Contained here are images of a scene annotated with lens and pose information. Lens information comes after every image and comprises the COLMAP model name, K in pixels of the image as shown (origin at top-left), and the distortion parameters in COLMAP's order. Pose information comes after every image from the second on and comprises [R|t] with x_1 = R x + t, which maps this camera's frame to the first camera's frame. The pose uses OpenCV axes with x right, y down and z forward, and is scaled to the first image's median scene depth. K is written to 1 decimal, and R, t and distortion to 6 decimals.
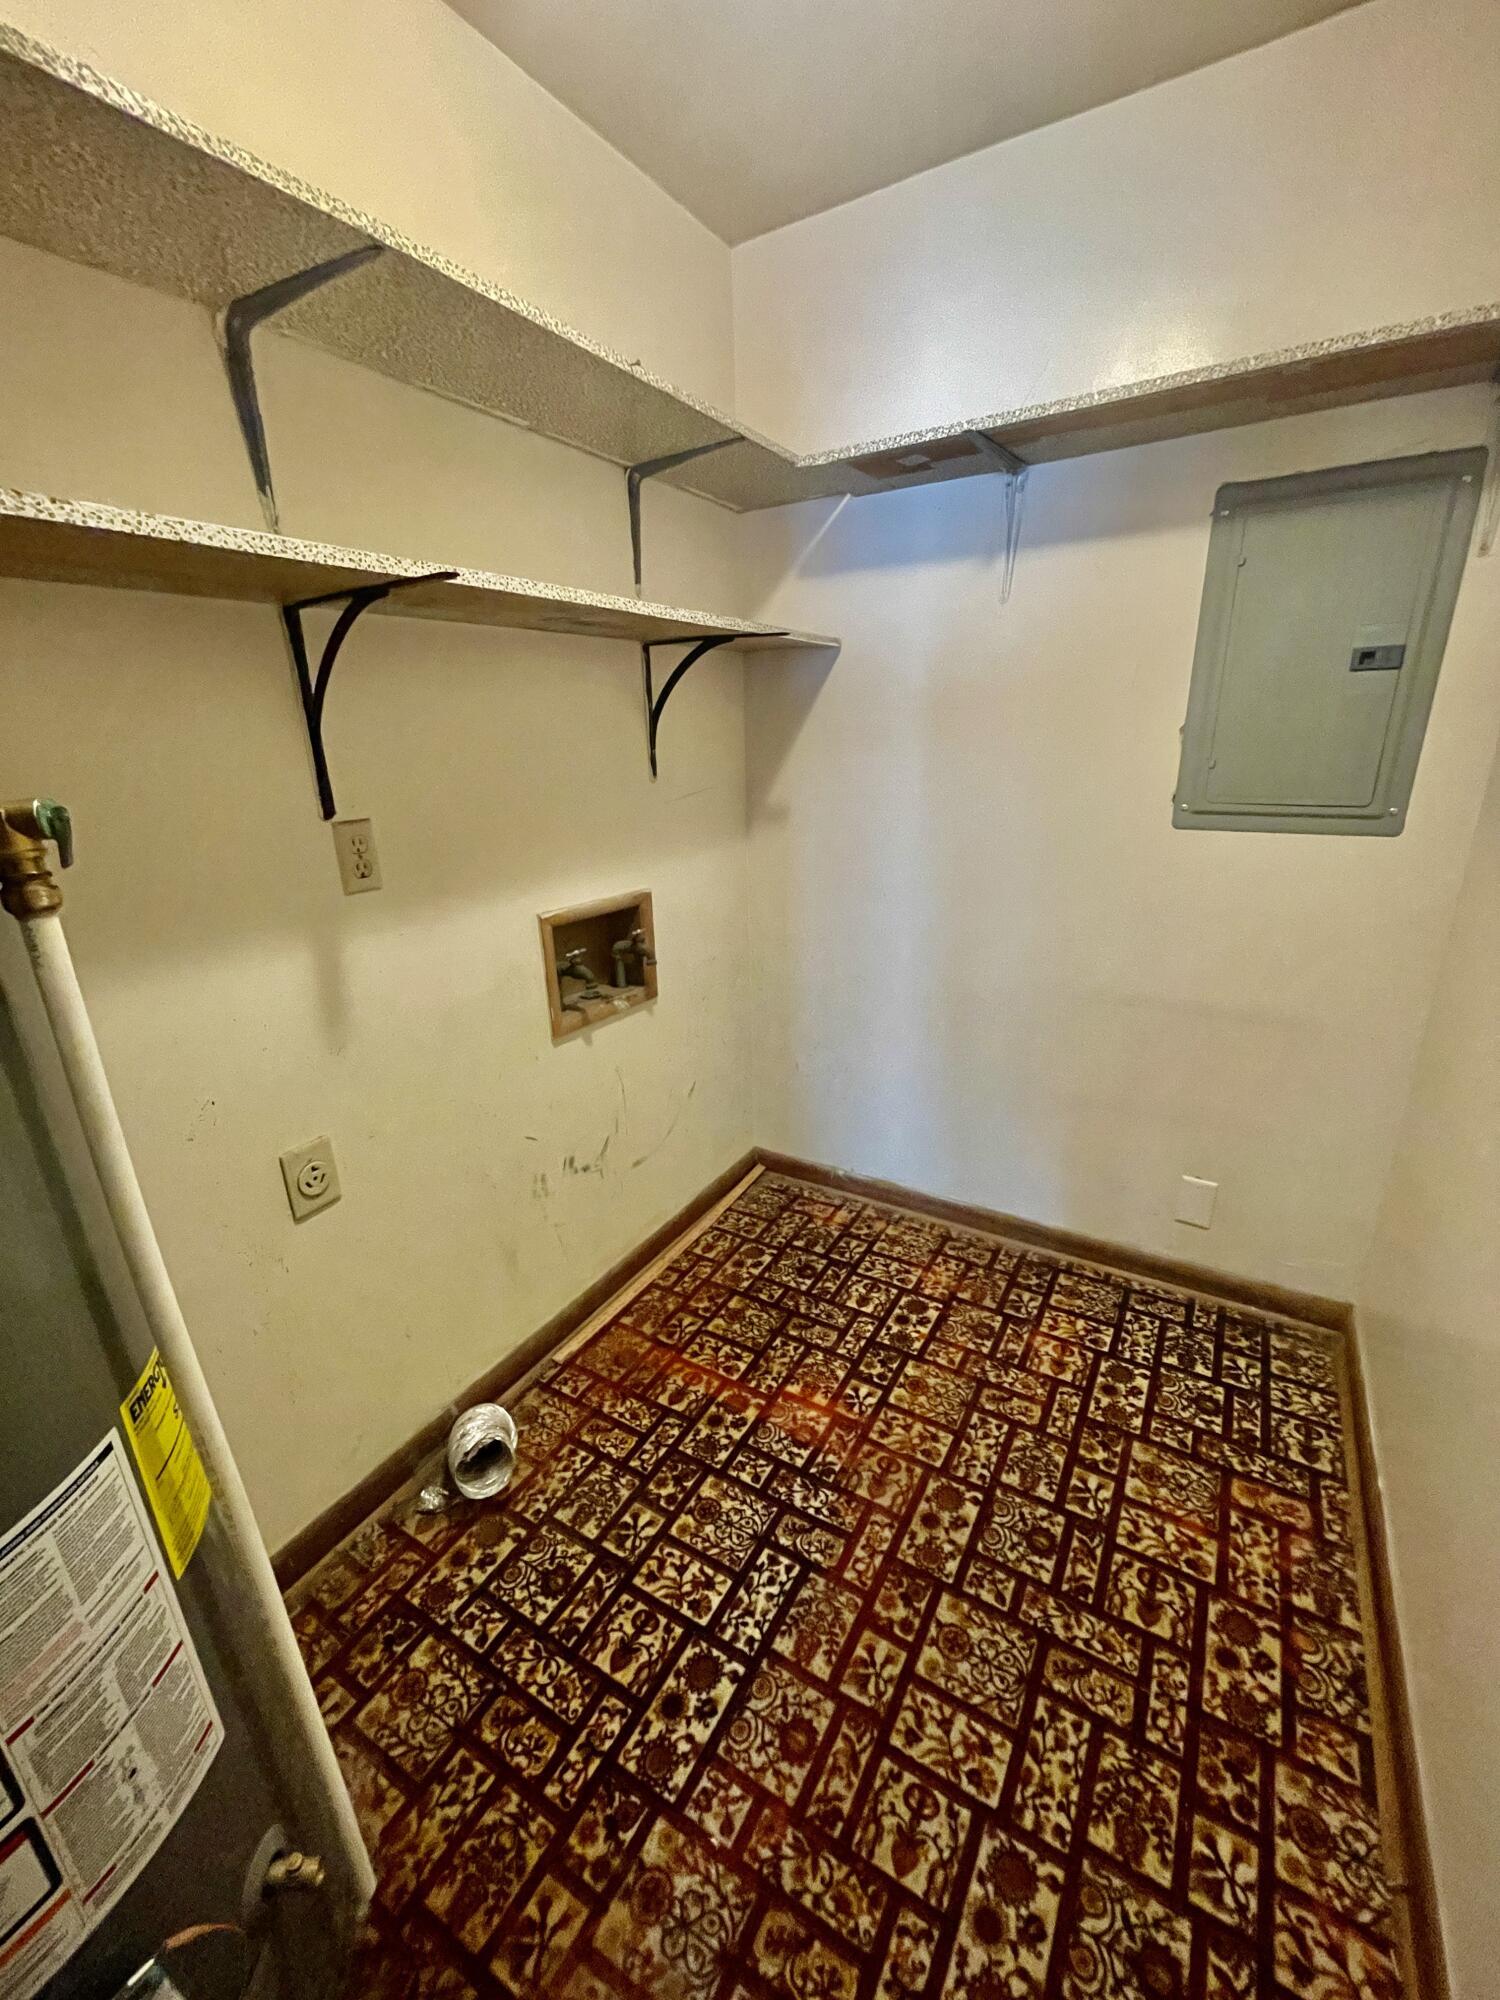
lens RADIAL K [[807.9, 0, 744.0], [0, 807.9, 1002.7], [0, 0, 1]] dist [-0.000930, -0.001018]
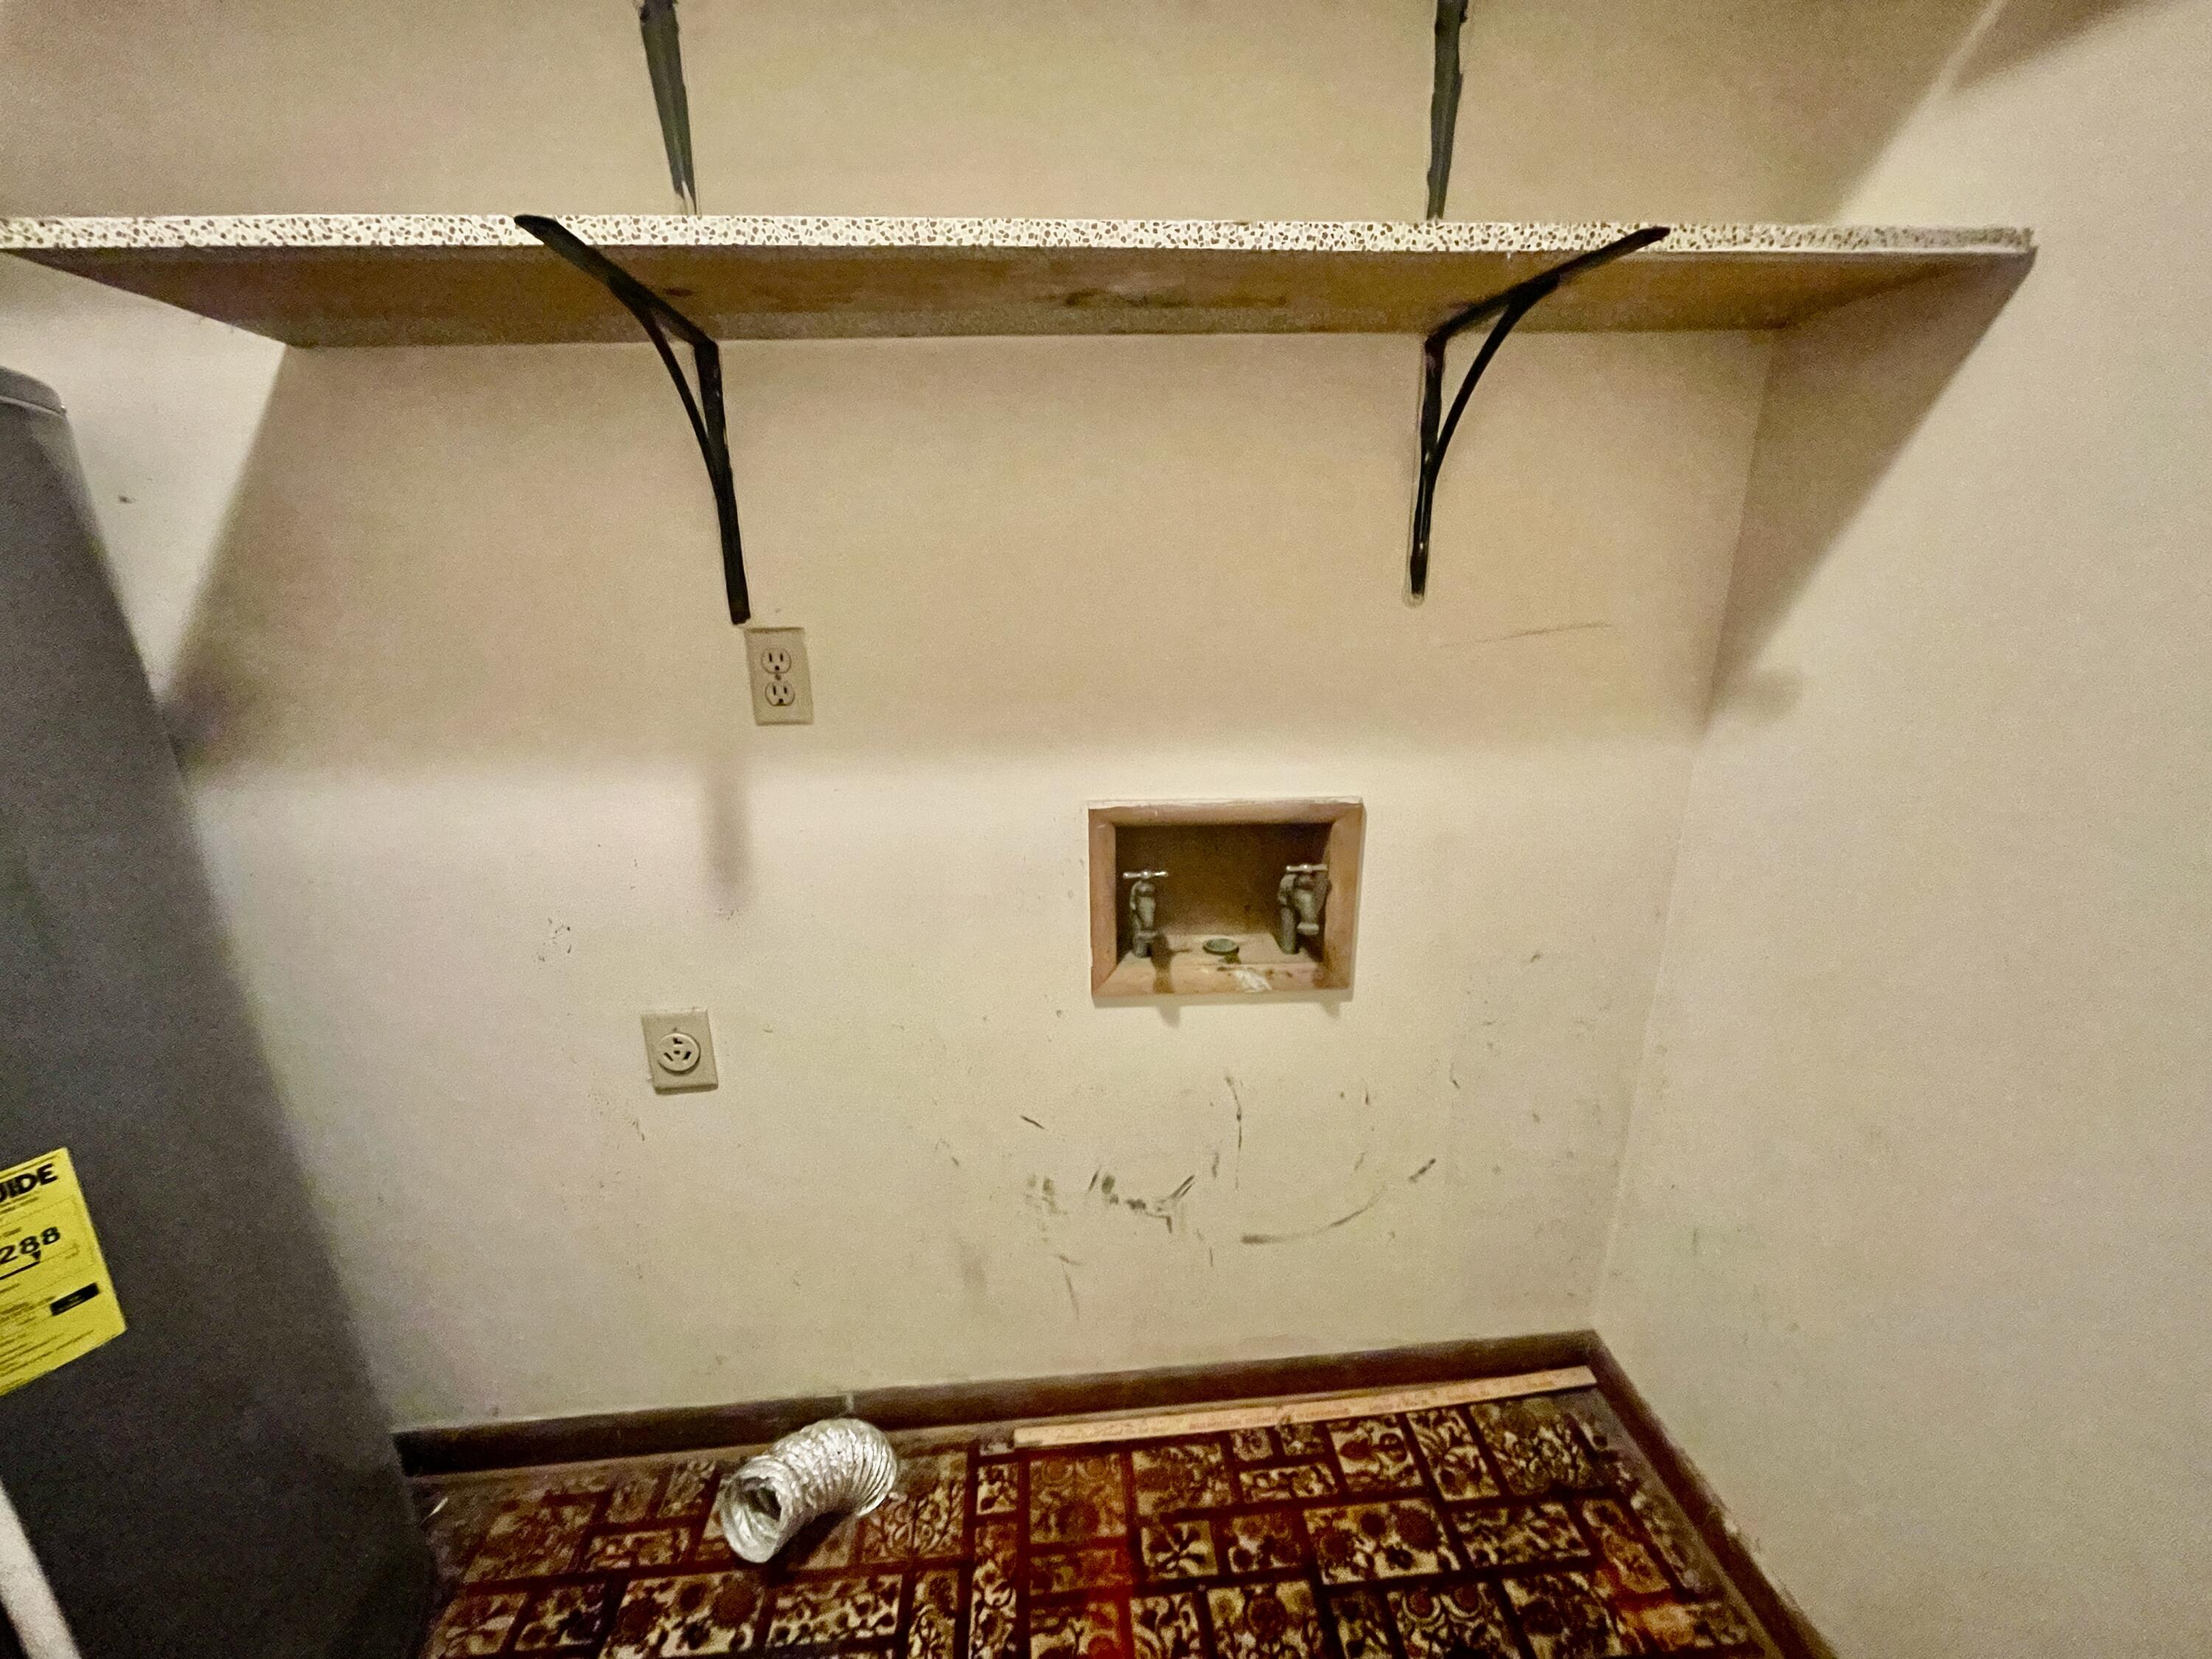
lens RADIAL K [[893.5, 0, 1114.0], [0, 893.5, 831.6], [0, 0, 1]] dist [-0.000930, -0.001018]
pose [[0.585046, 0.253154, -0.770476, 0.263773], [-0.253861, 0.959454, 0.122482, -0.158428], [0.770244, 0.123936, 0.625591, 0.526767]]
